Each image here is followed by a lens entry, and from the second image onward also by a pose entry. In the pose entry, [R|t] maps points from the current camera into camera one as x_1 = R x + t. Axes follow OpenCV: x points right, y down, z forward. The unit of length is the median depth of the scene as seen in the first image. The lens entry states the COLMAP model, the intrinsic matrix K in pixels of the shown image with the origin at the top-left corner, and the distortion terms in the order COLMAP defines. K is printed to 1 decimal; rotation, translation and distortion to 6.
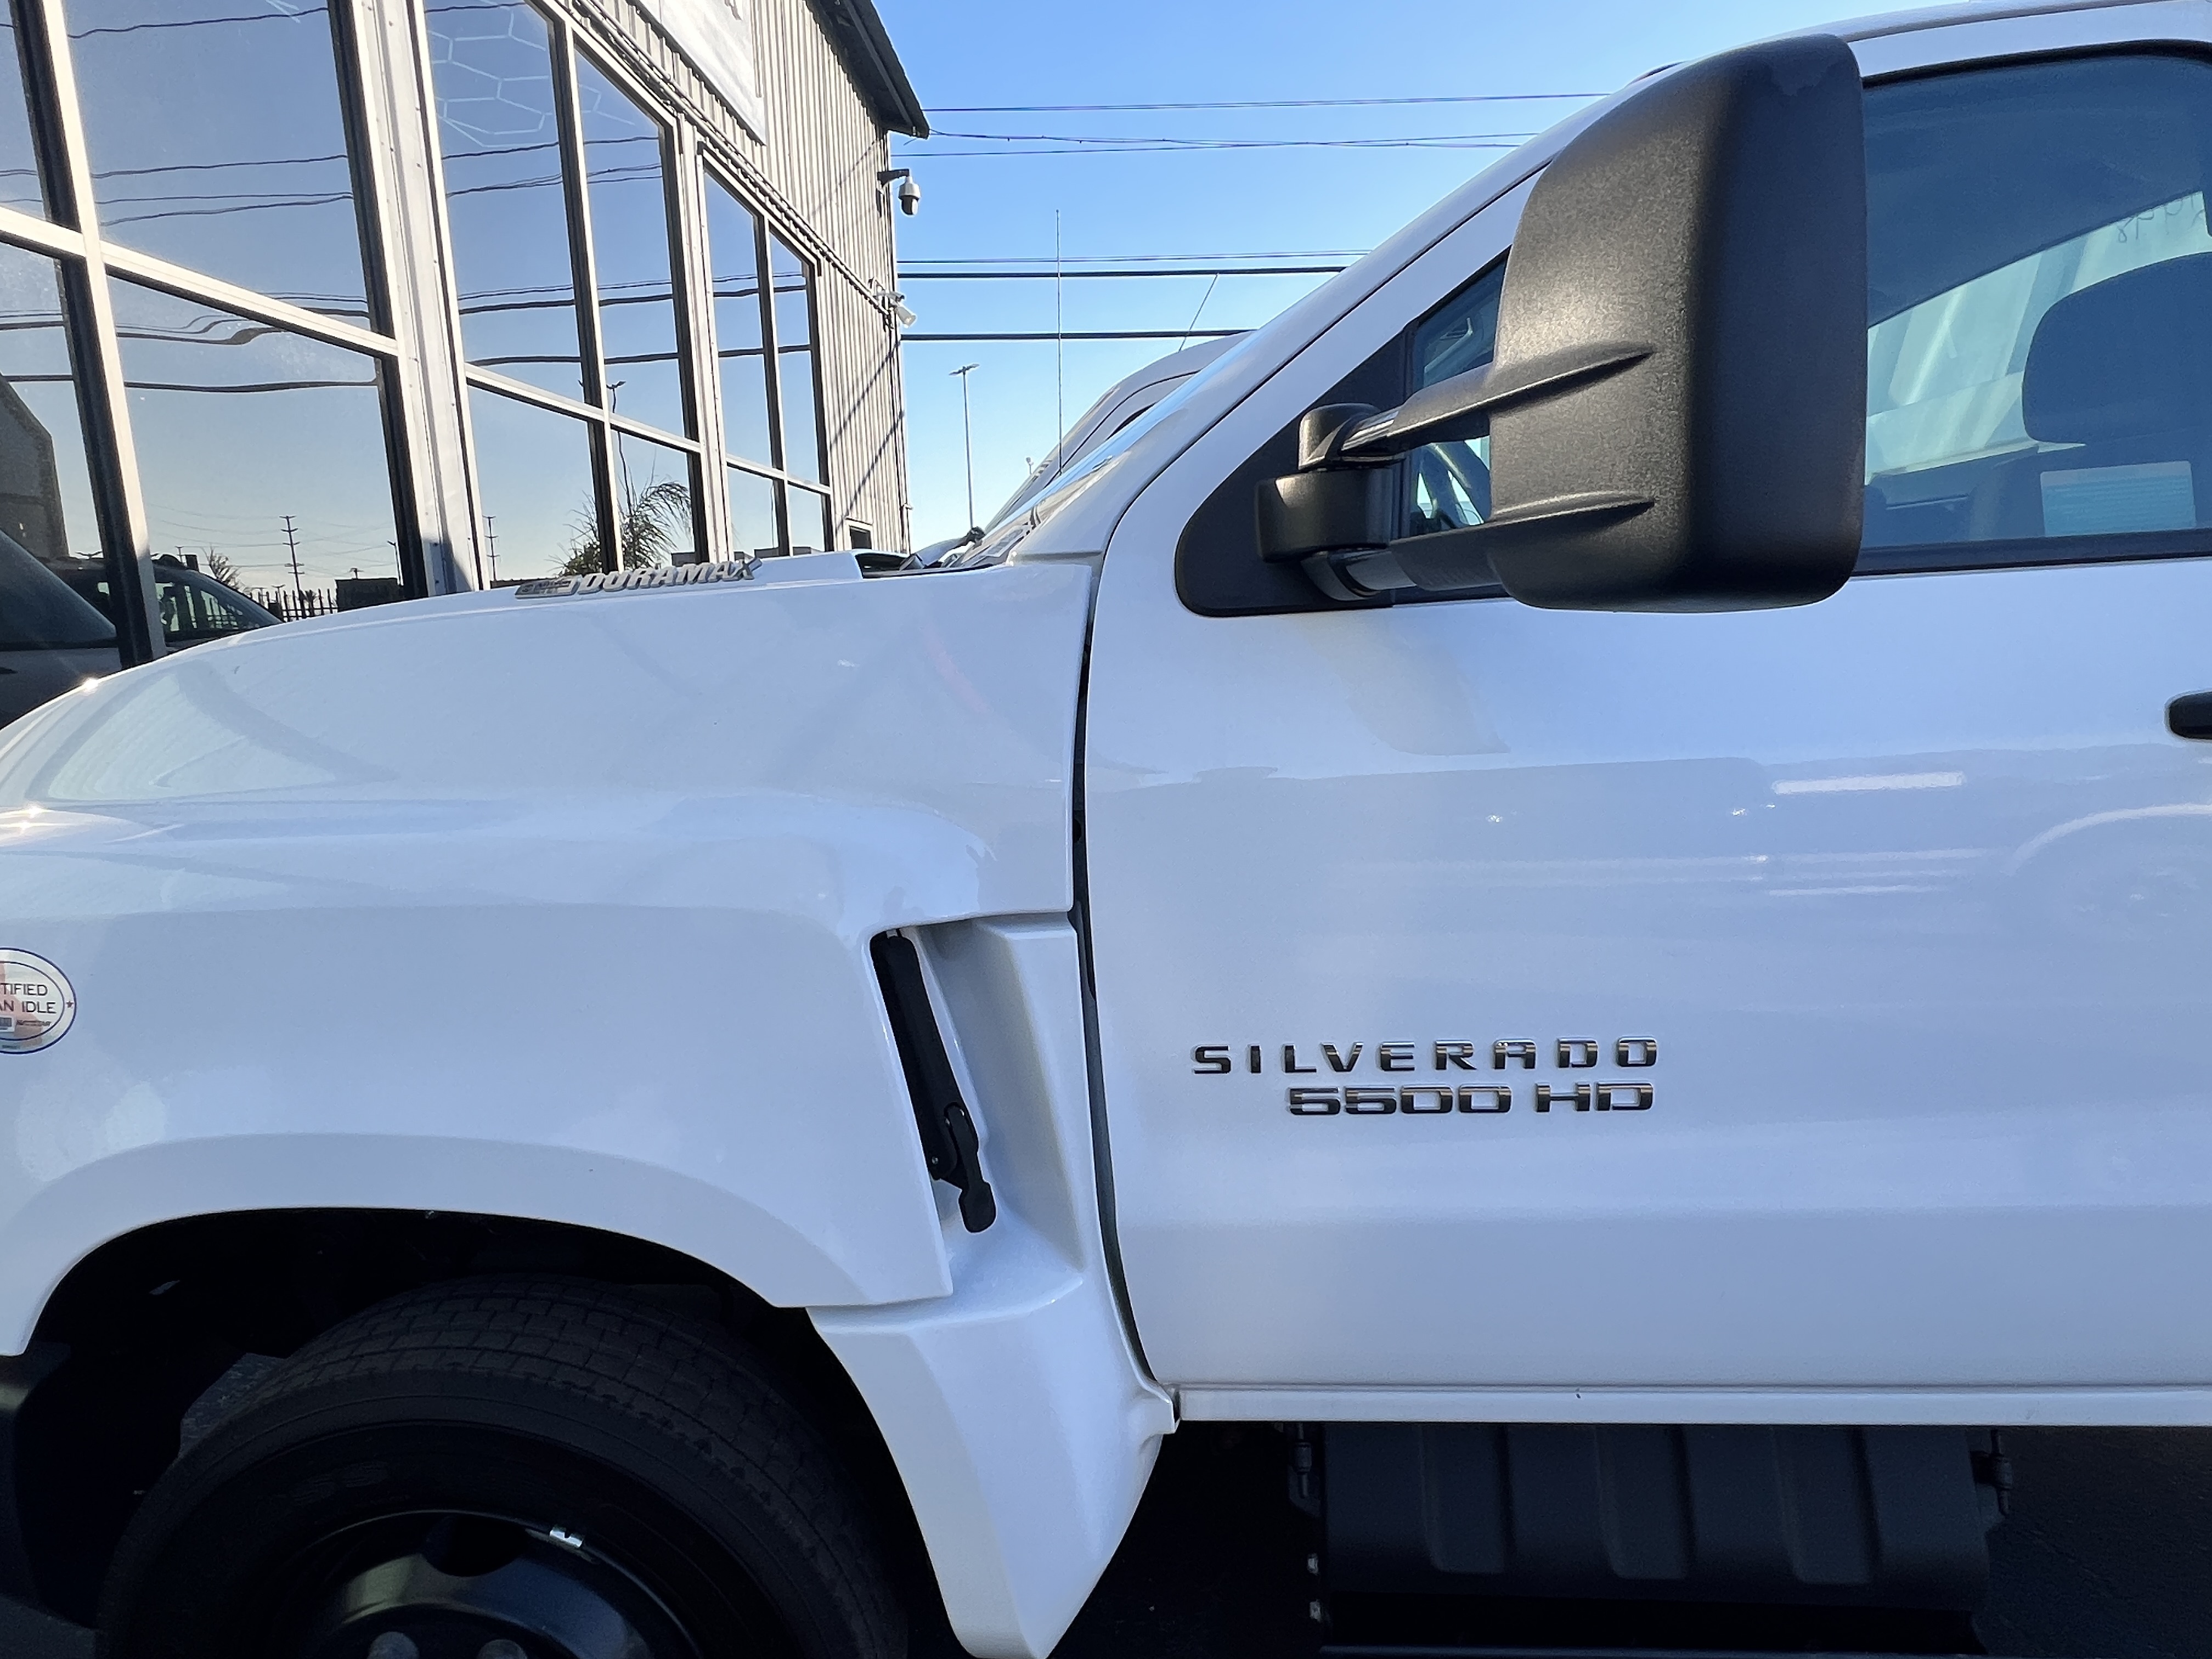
lens RADIAL K [[1286.1, 0, 1106.0], [0, 1286.1, 829.5], [0, 0, 1]] dist [0.001607, -0.000716]
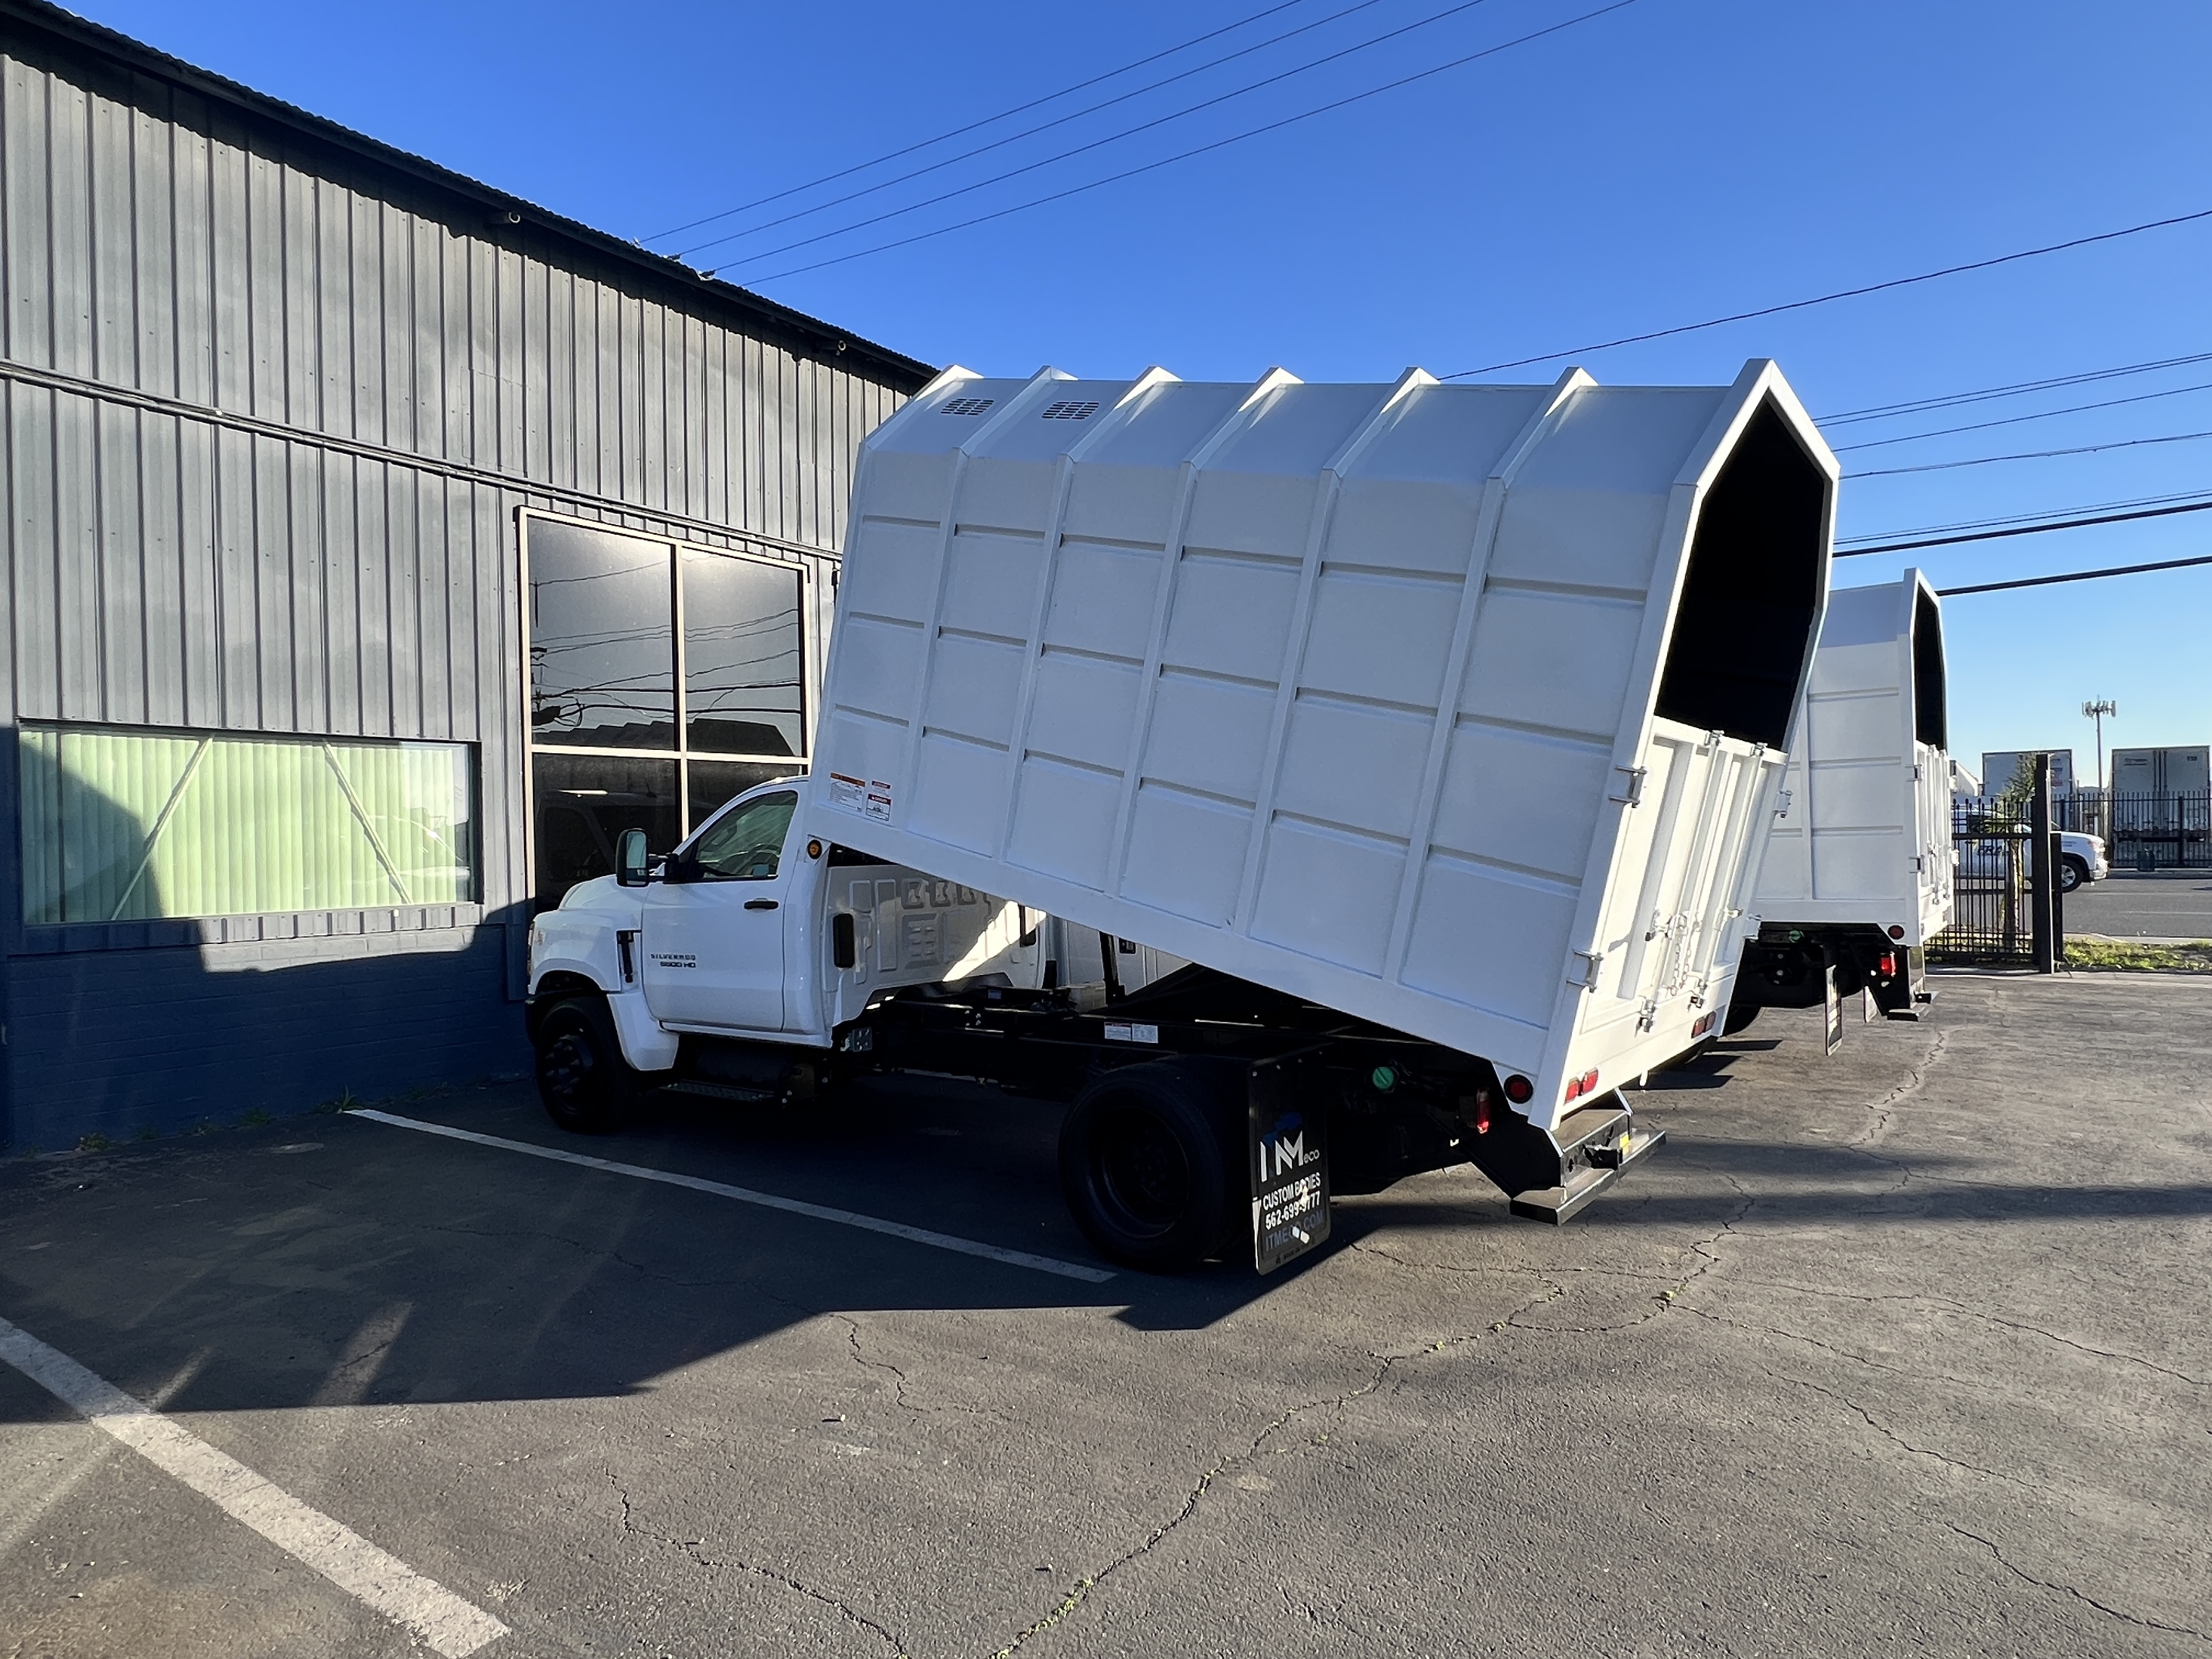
lens RADIAL K [[1315.2, 0, 1106.0], [0, 1315.2, 829.5], [0, 0, 1]] dist [0.021076, 0.000653]
pose [[0.838185, 0.012482, -0.545243, 5.308156], [-0.107189, 0.984010, -0.142252, 0.250035], [0.534749, 0.177677, 0.826120, -3.163126]]
